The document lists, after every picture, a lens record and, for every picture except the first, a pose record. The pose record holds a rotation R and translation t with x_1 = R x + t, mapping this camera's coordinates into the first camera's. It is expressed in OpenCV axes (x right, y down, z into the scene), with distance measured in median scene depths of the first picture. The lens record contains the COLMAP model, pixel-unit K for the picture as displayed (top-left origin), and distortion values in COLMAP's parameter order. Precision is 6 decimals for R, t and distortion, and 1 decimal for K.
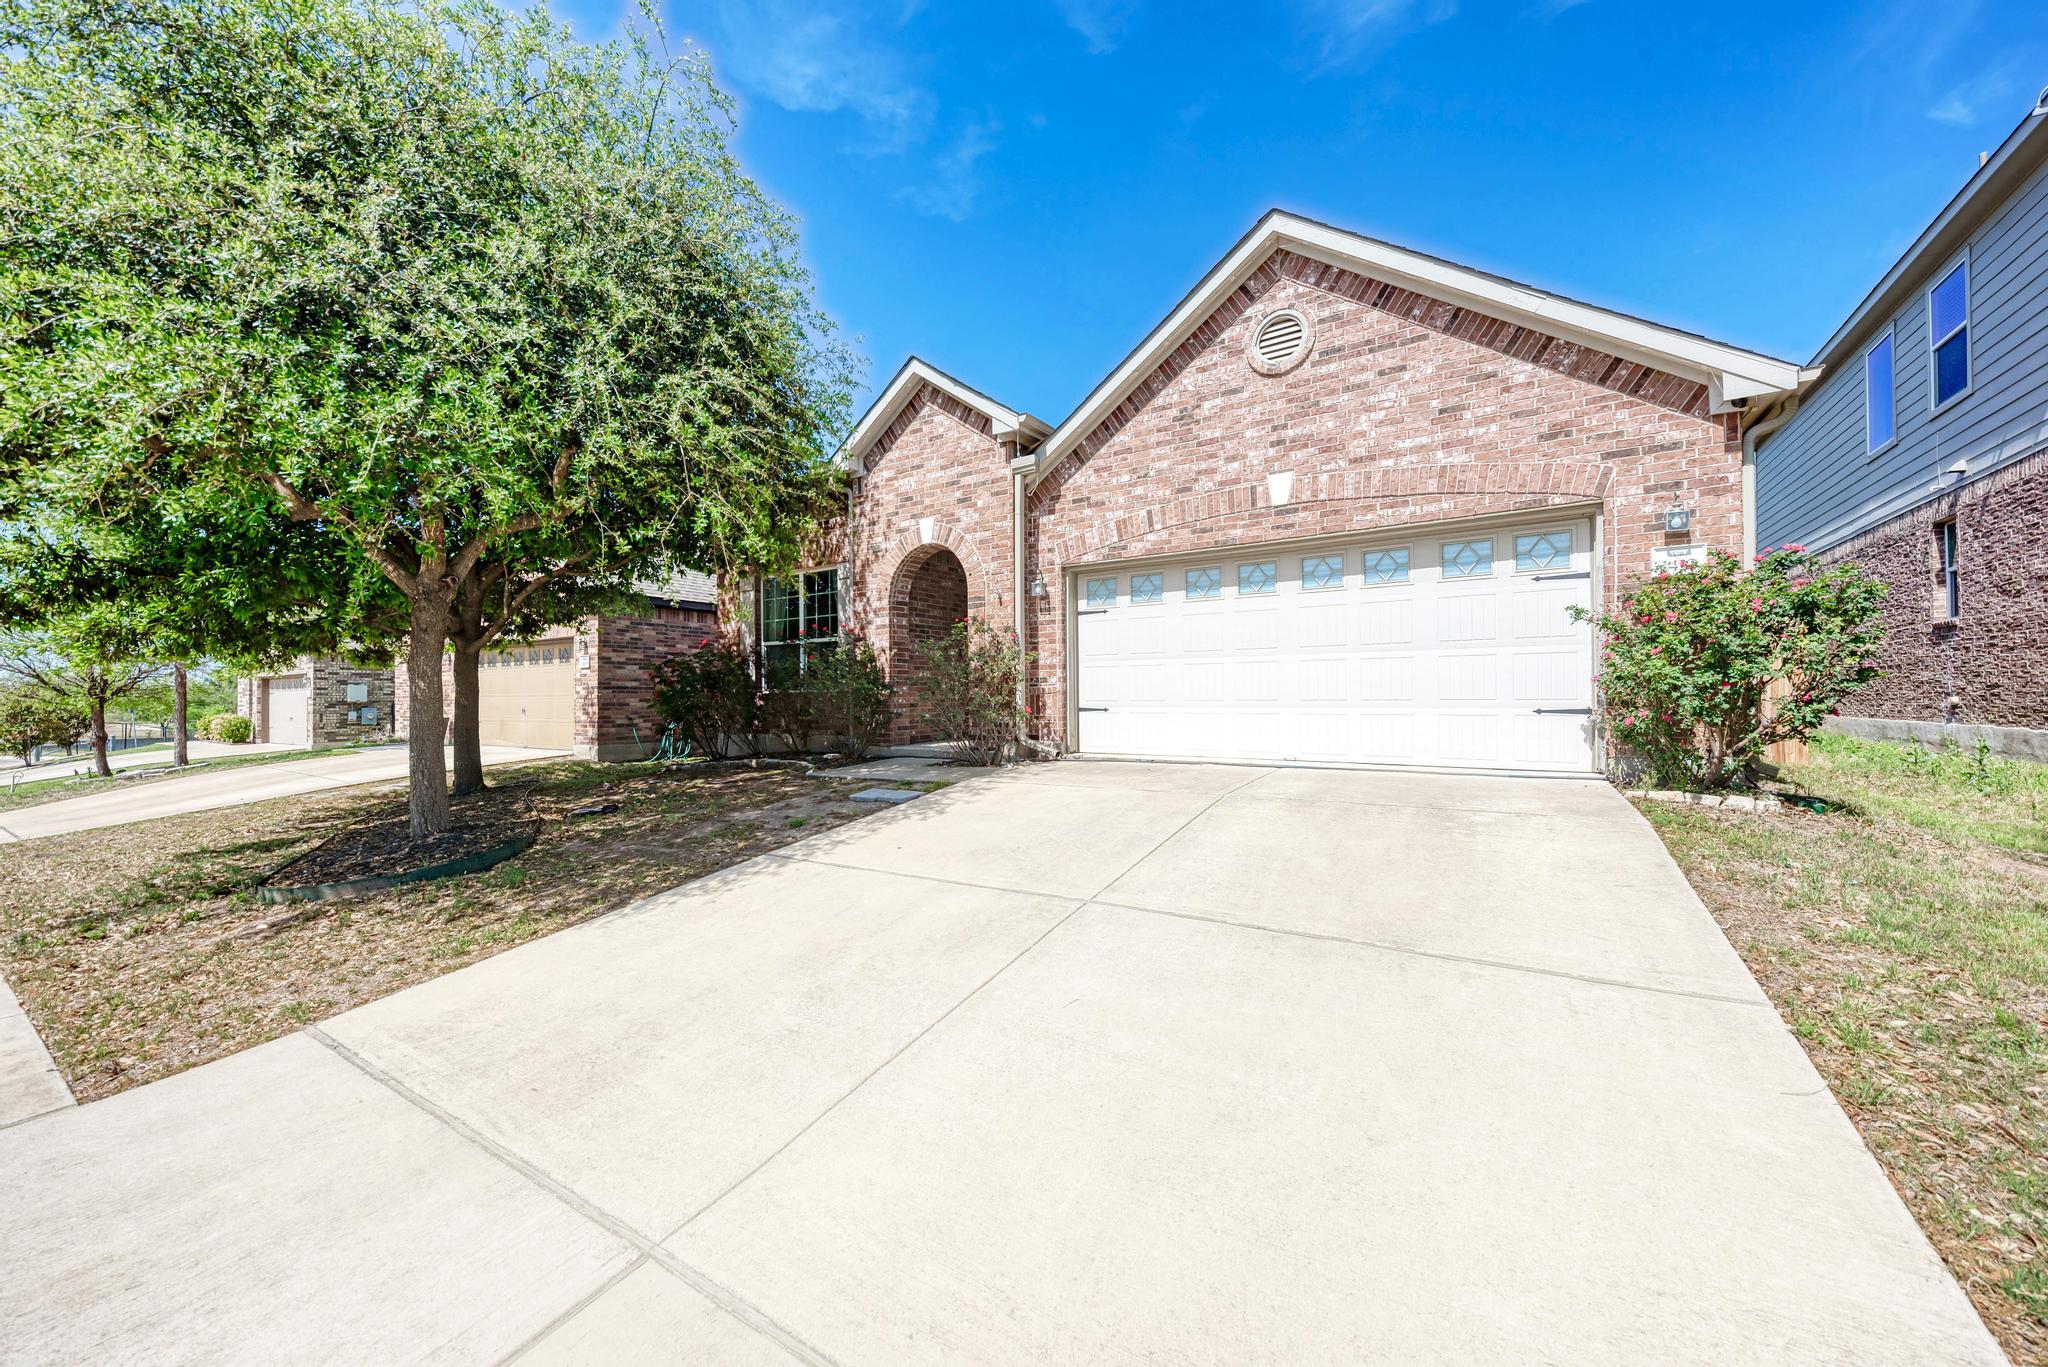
lens RADIAL K [[744.1, 0, 1027.5], [0, 744.1, 699.1], [0, 0, 1]] dist [-0.007160, -0.000236]
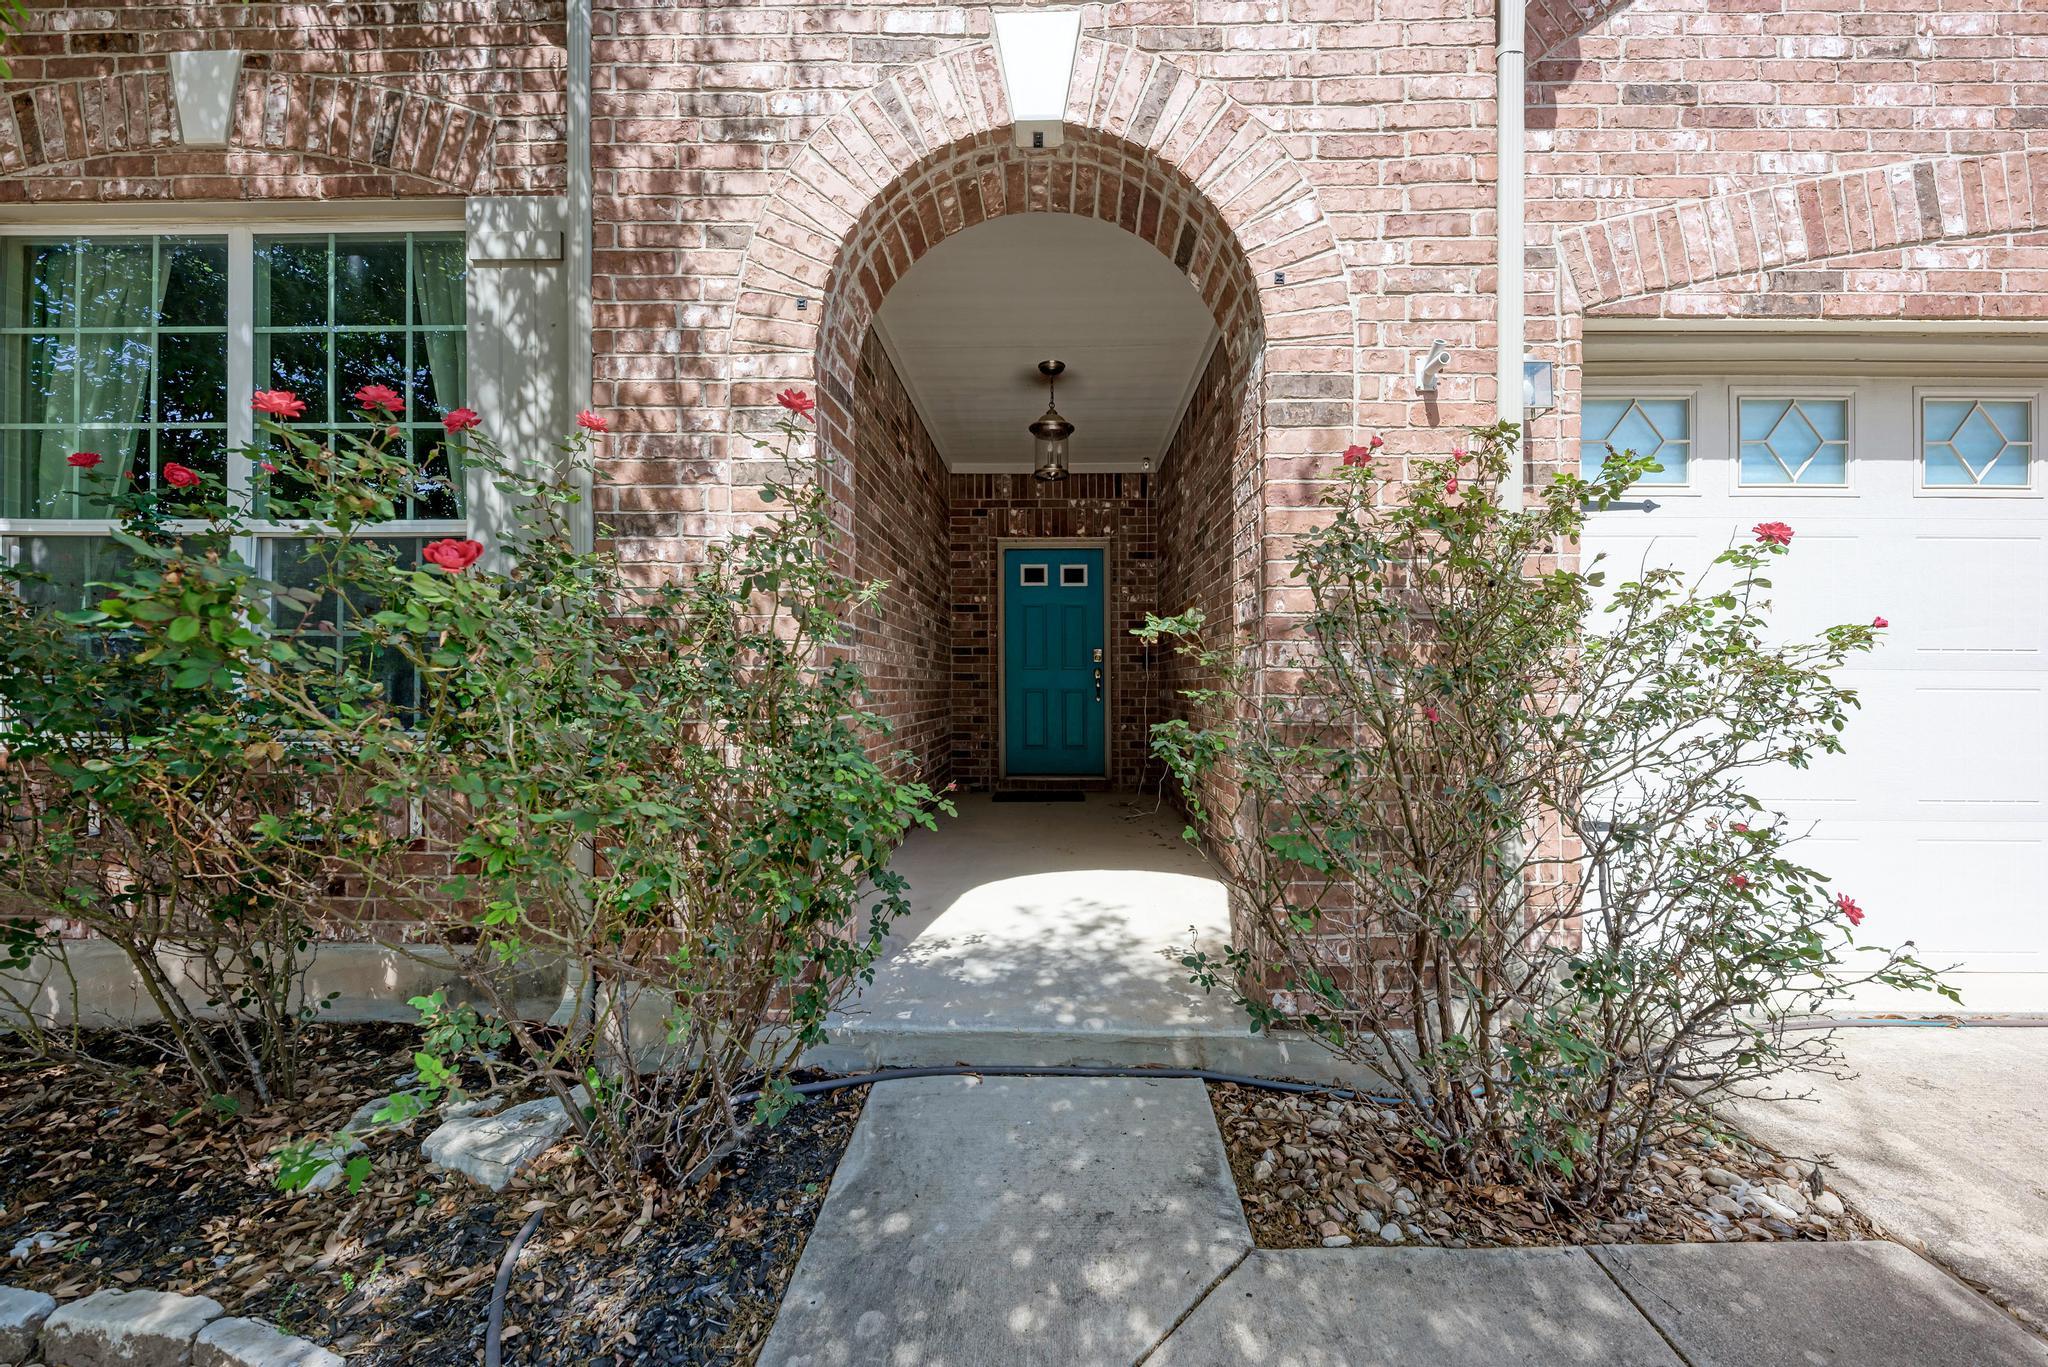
lens RADIAL K [[744.1, 0, 1027.5], [0, 744.1, 699.1], [0, 0, 1]] dist [-0.007160, -0.000236]
pose [[0.857324, -0.002687, 0.514770, -0.260066], [-0.009752, 0.999722, 0.021461, -0.038414], [-0.514685, -0.023419, 0.857059, 0.818334]]
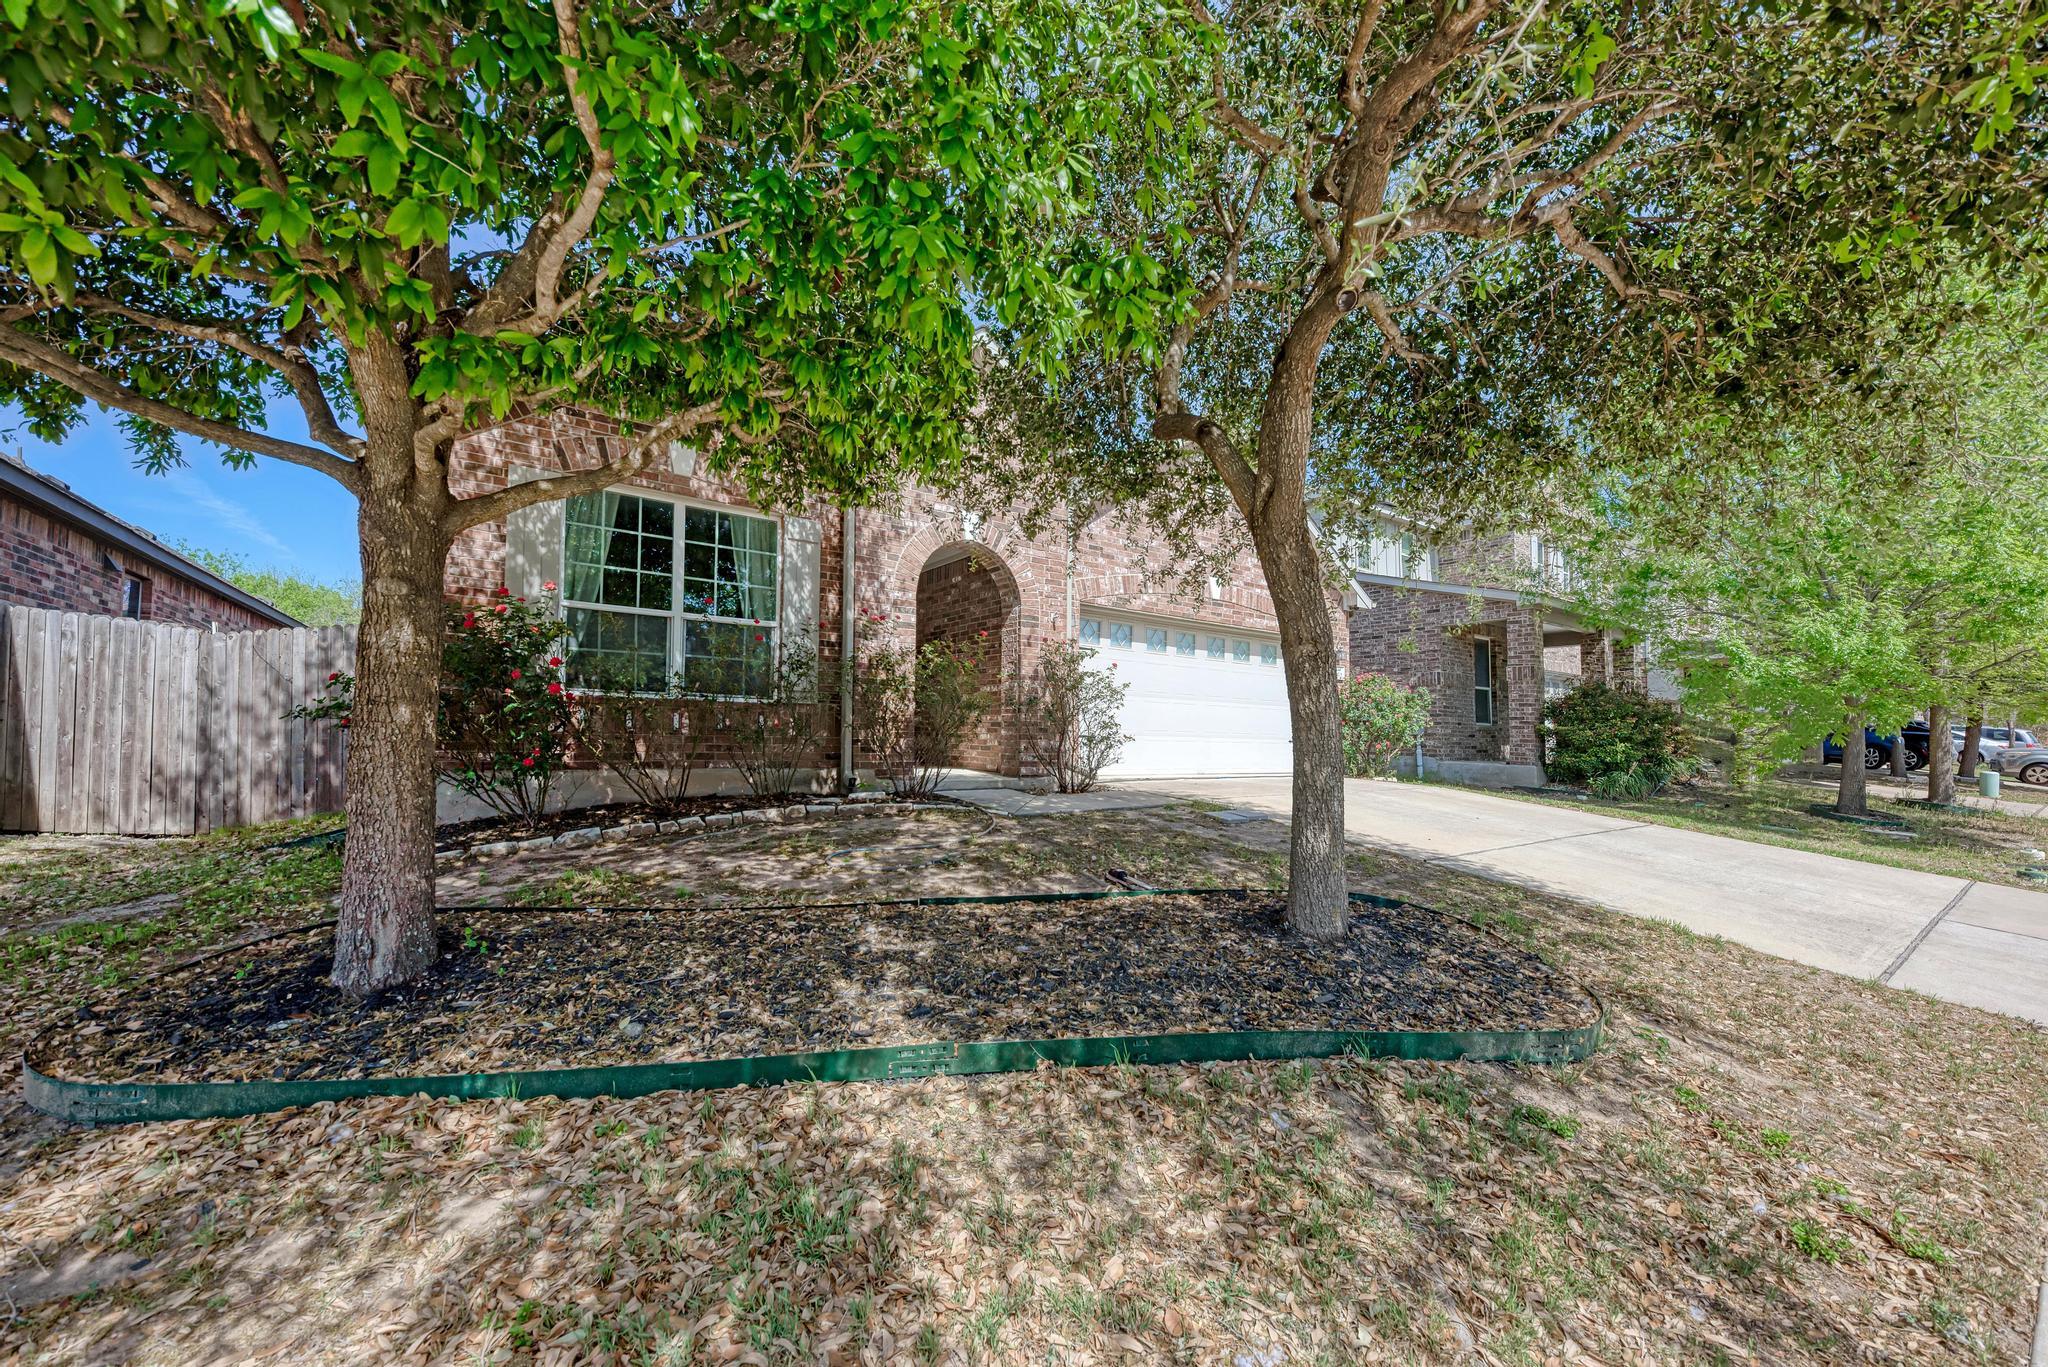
lens RADIAL K [[744.1, 0, 1027.5], [0, 744.1, 699.1], [0, 0, 1]] dist [-0.007160, -0.000236]
pose [[0.402084, 0.080142, 0.912089, -0.892614], [-0.010163, 0.996491, -0.083077, 0.044425], [-0.915546, 0.024135, 0.401488, 0.608425]]
